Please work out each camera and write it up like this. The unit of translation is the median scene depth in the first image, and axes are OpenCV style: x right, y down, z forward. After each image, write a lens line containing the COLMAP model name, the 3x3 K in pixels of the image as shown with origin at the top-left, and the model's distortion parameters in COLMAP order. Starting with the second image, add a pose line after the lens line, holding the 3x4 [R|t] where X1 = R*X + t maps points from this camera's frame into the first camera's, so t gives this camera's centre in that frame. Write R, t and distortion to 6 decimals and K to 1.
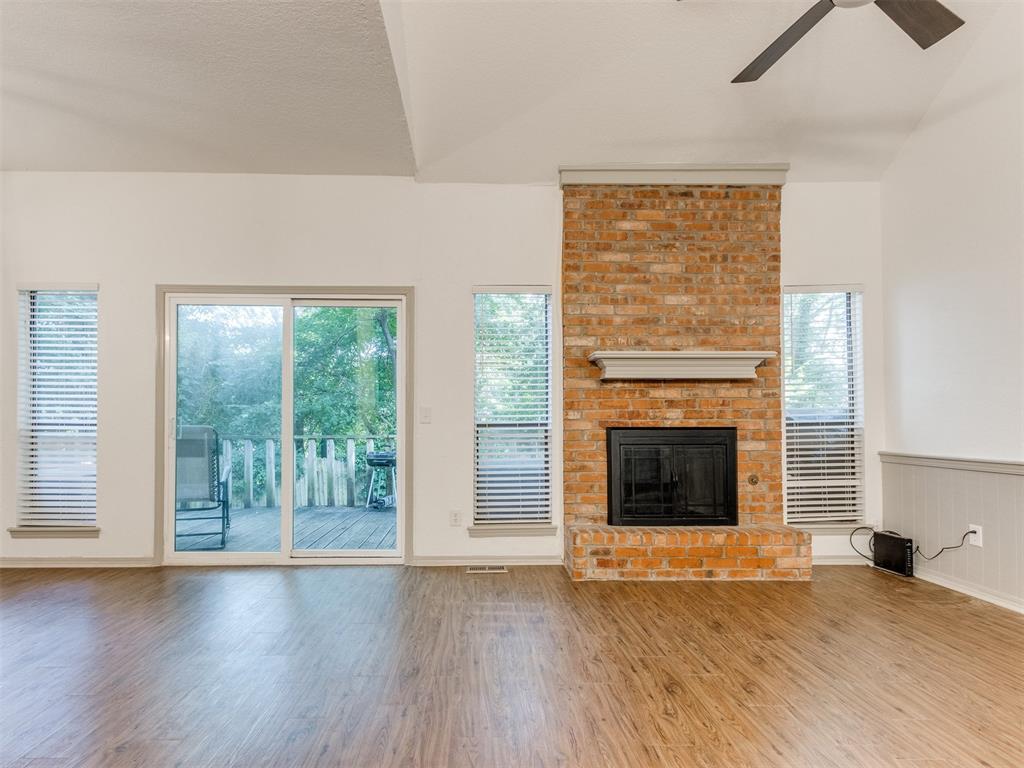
lens RADIAL K [[540.4, 0, 478.8], [0, 540.4, 422.1], [0, 0, 1]] dist [-0.003832, -0.001084]
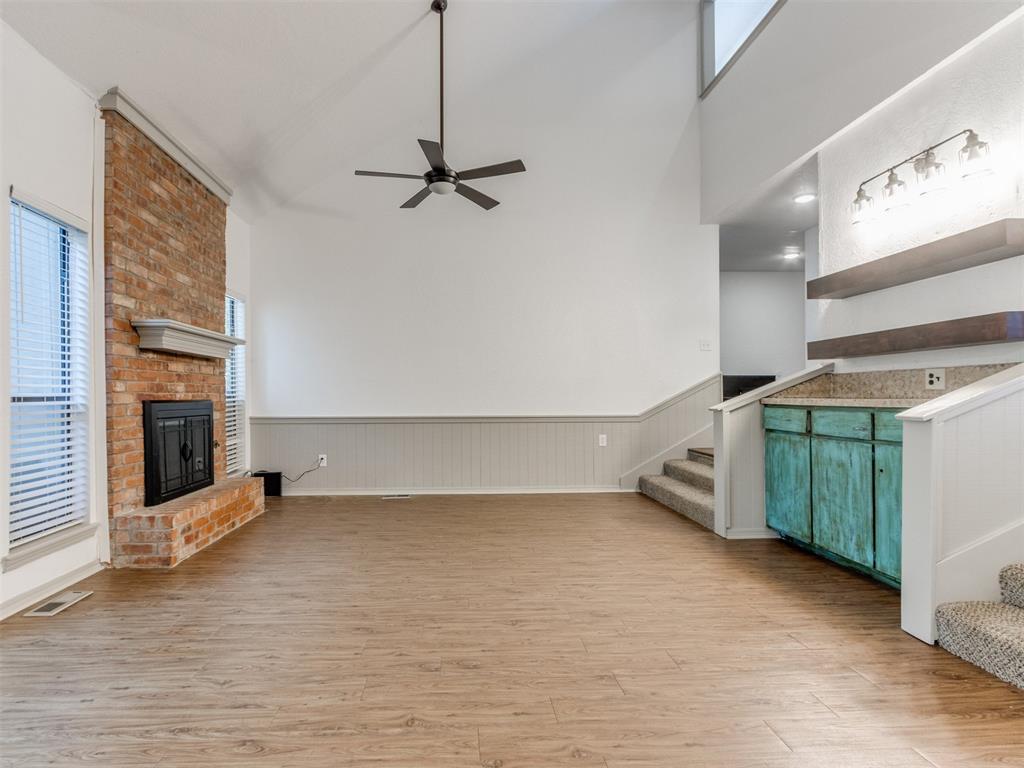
lens RADIAL K [[526.8, 0, 474.3], [0, 526.8, 396.9], [0, 0, 1]] dist [0.001479, -0.001296]
pose [[-0.034622, -0.000233, 0.999400, -0.672981], [-0.000908, 1.000000, 0.000202, 0.002200], [-0.999400, -0.000901, -0.034622, 0.471380]]
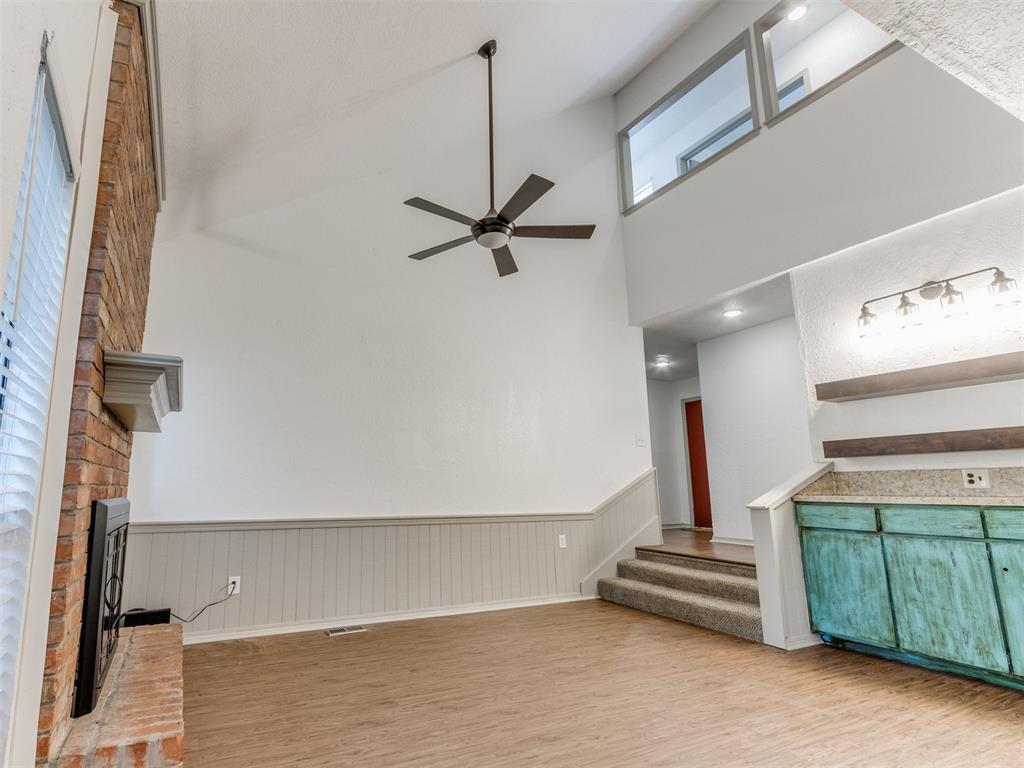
lens RADIAL K [[526.8, 0, 439.2], [0, 526.8, 395.5], [0, 0, 1]] dist [0.001479, -0.001296]
pose [[-0.422830, 0.158024, 0.892324, -0.333251], [-0.005081, 0.984250, -0.176711, -0.001813], [-0.906195, -0.079253, -0.415368, 0.924161]]
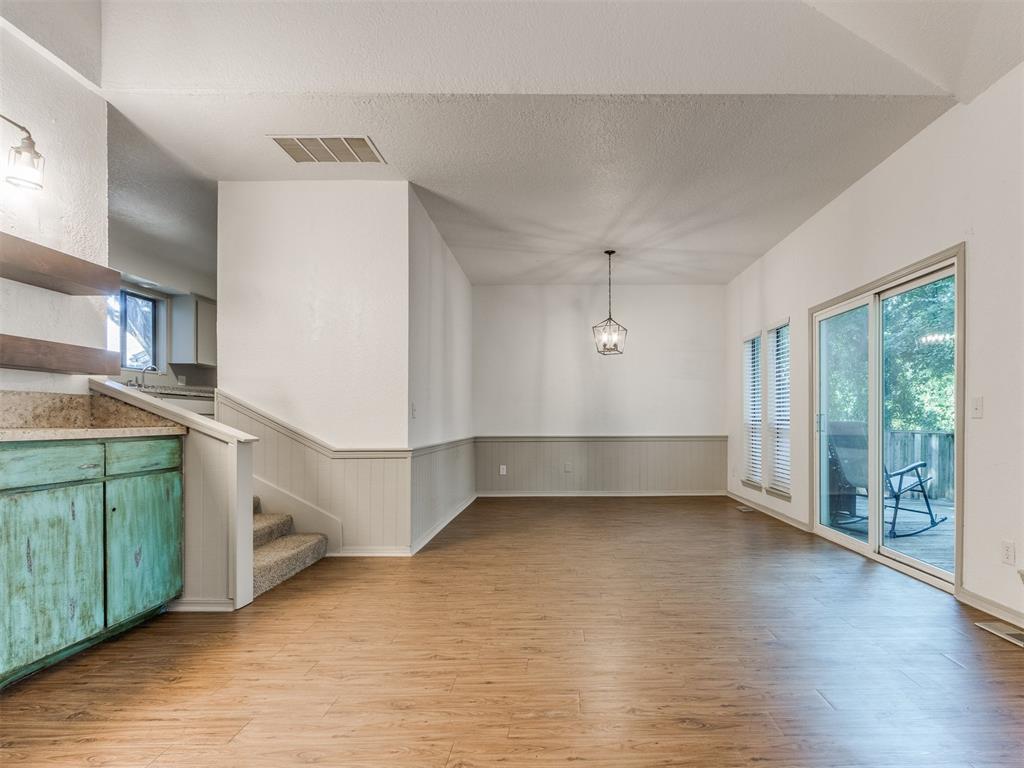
lens RADIAL K [[540.4, 0, 566.1], [0, 540.4, 418.0], [0, 0, 1]] dist [-0.003832, -0.001084]
pose [[0.003819, -0.003473, -0.999987, 0.669936], [0.008871, 0.999955, -0.003439, -0.000400], [0.999953, -0.008858, 0.003850, 0.432991]]
